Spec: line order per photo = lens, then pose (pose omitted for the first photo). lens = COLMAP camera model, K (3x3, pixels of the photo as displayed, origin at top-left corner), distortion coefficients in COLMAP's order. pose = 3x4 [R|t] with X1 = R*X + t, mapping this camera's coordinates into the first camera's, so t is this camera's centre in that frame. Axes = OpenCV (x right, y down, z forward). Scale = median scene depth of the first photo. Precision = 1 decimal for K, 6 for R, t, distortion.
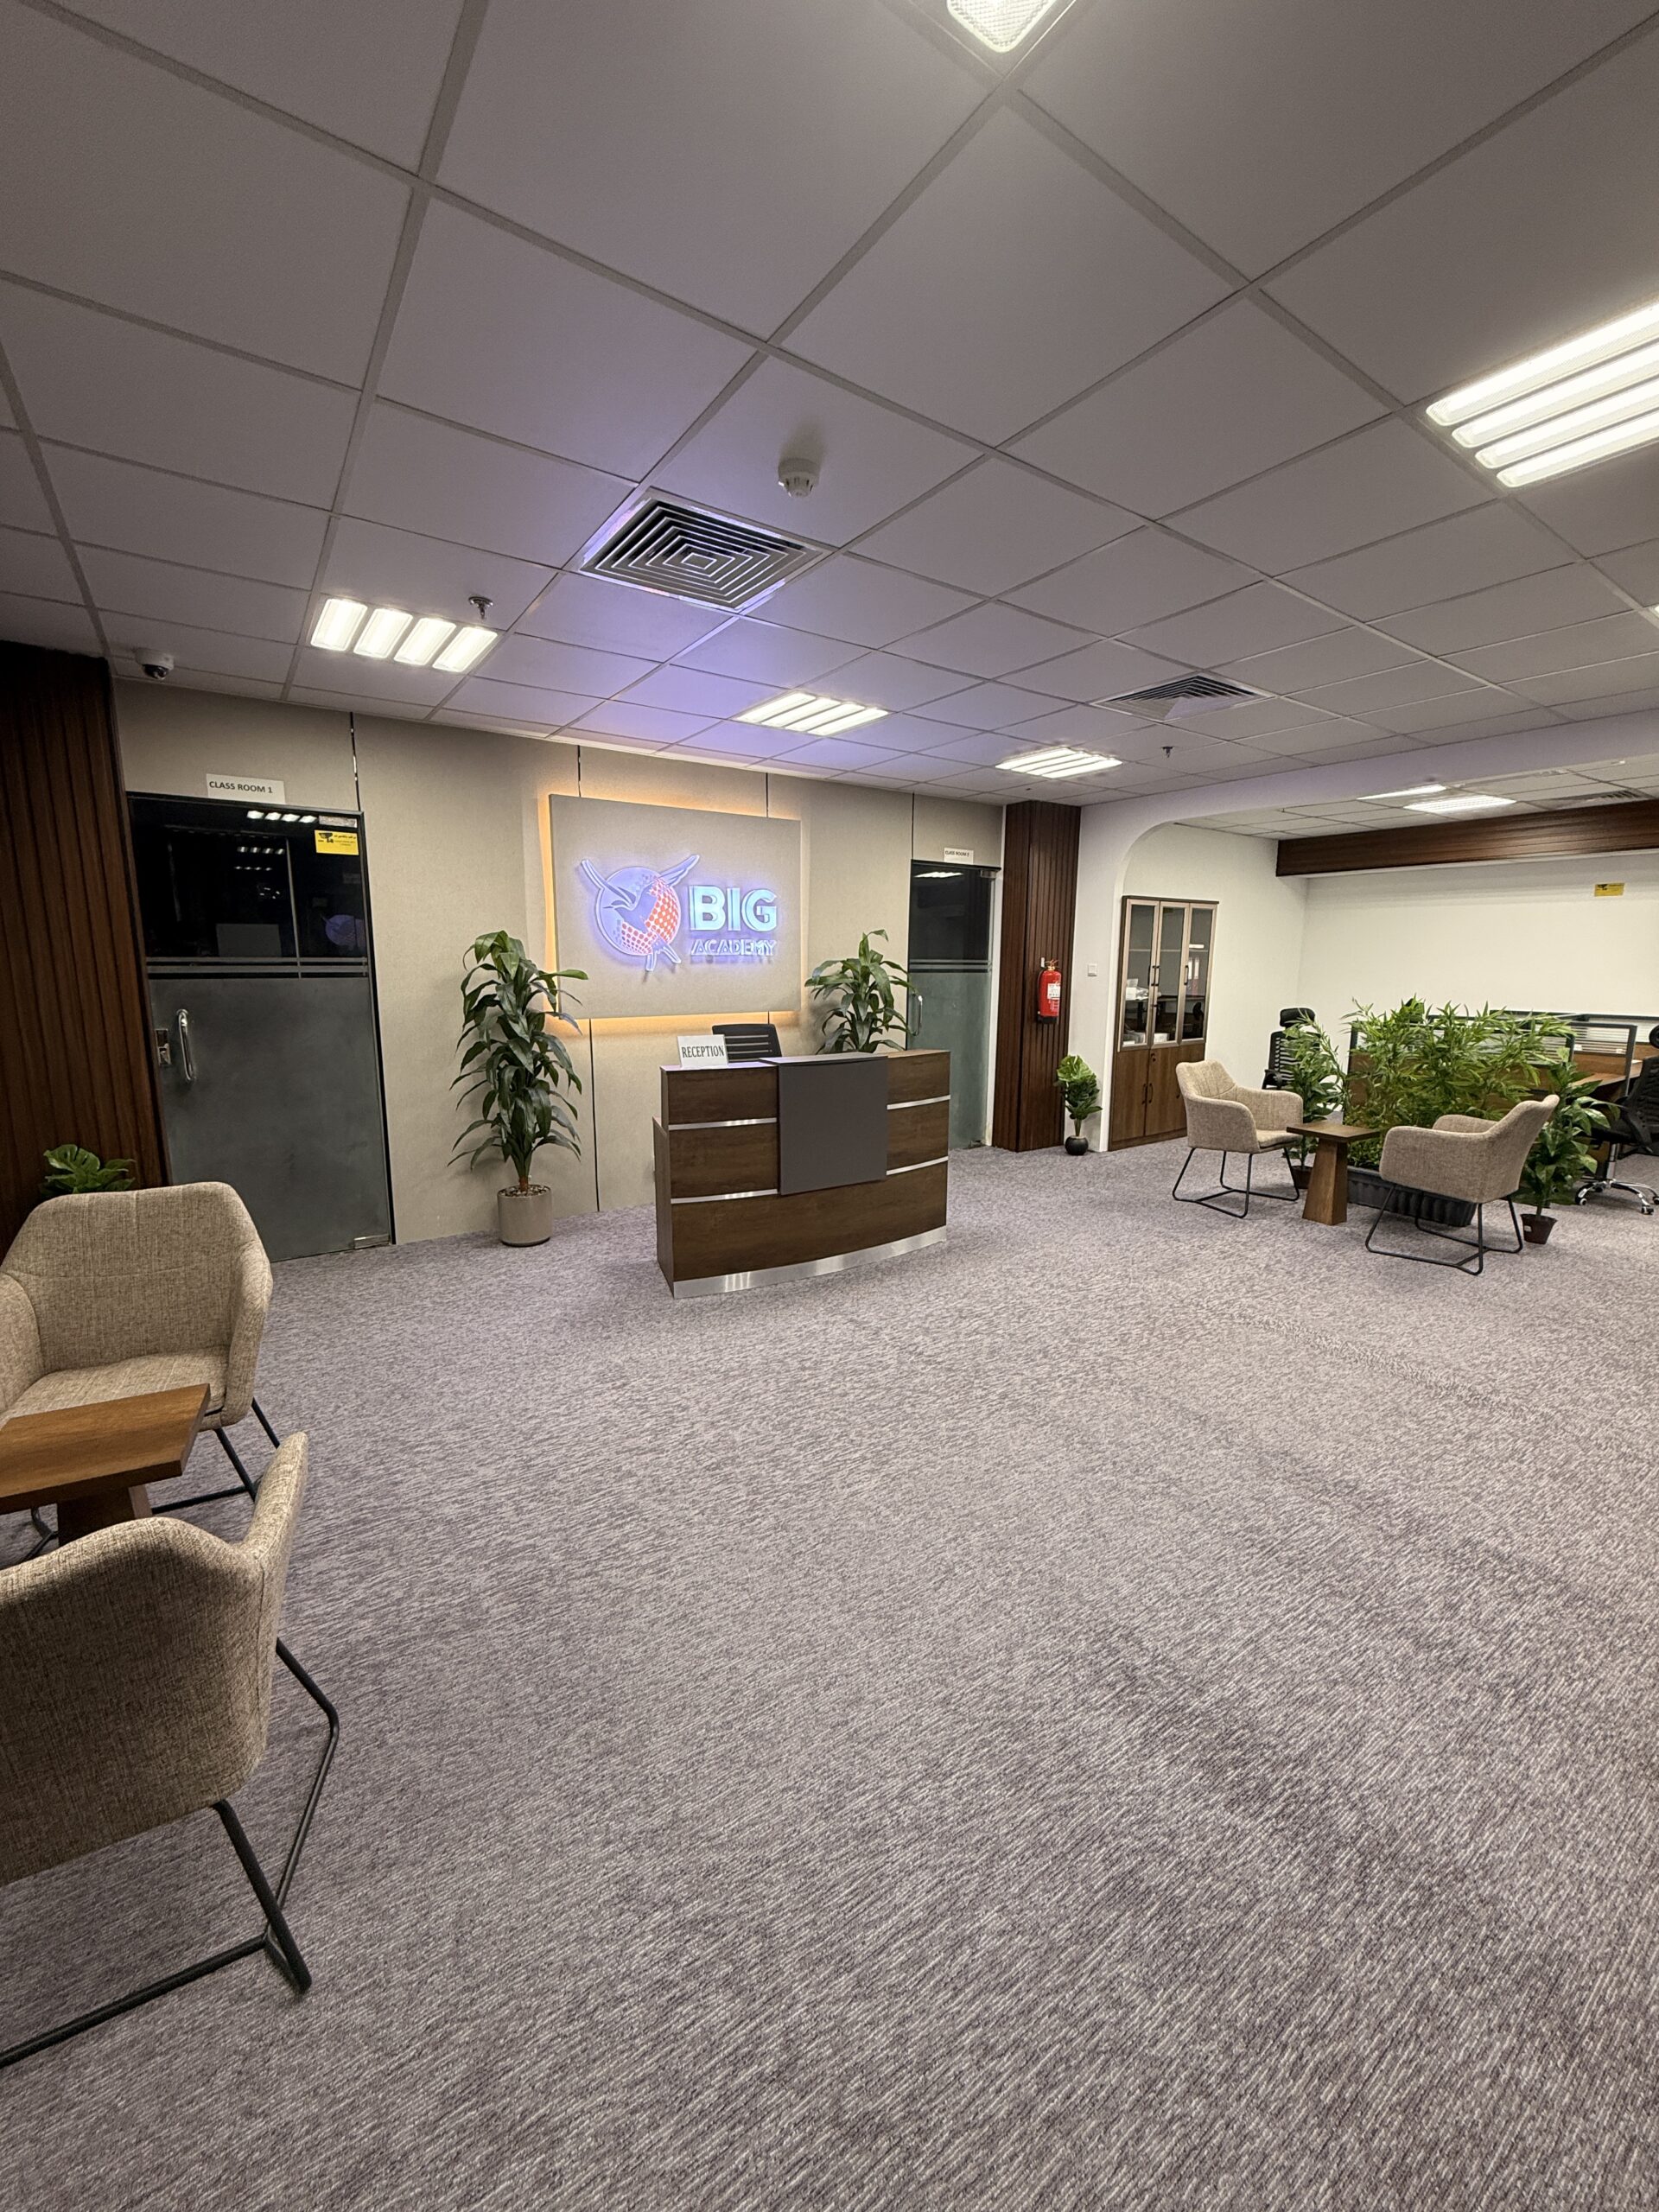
lens RADIAL K [[882.4, 0, 829.8], [0, 882.4, 1108.1], [0, 0, 1]] dist [-0.004239, 0.000209]
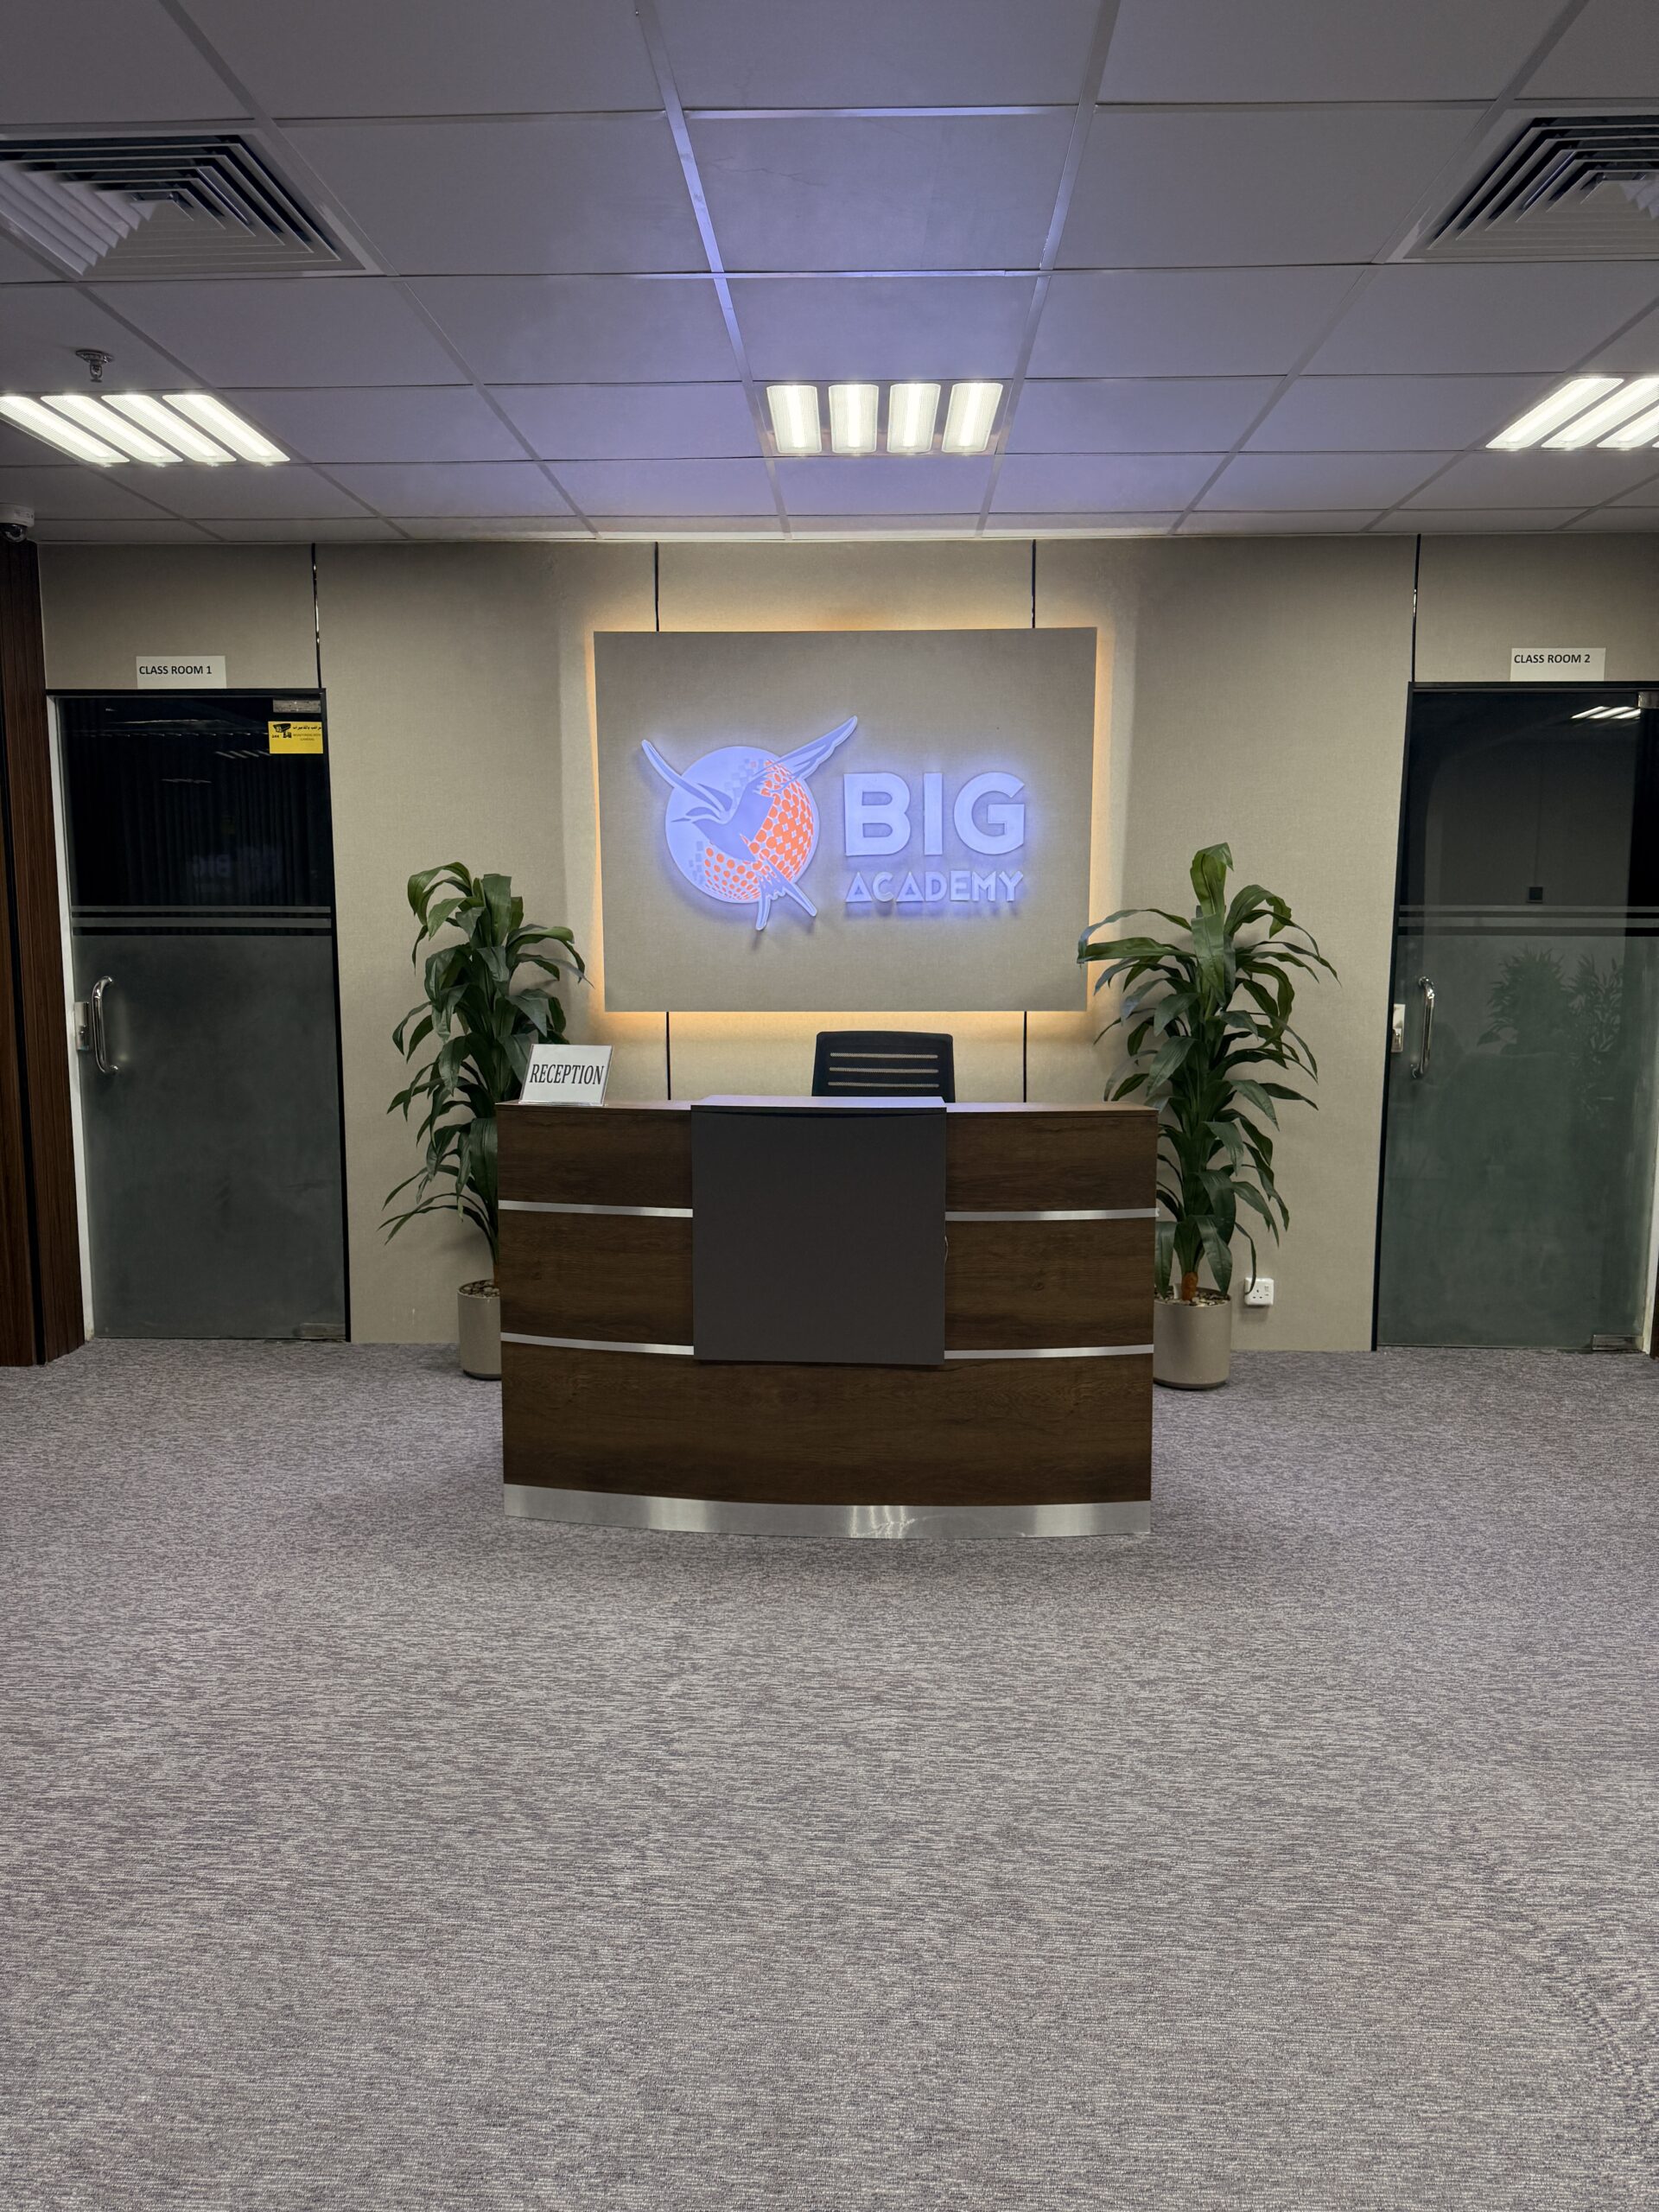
lens RADIAL K [[1557.8, 0, 828.3], [0, 1557.8, 1101.3], [0, 0, 1]] dist [0.013097, -0.018196]
pose [[0.802216, 0.068789, -0.593058, 0.474058], [-0.100726, 0.994695, -0.020875, -0.035334], [0.588476, 0.076482, 0.804889, 0.273362]]
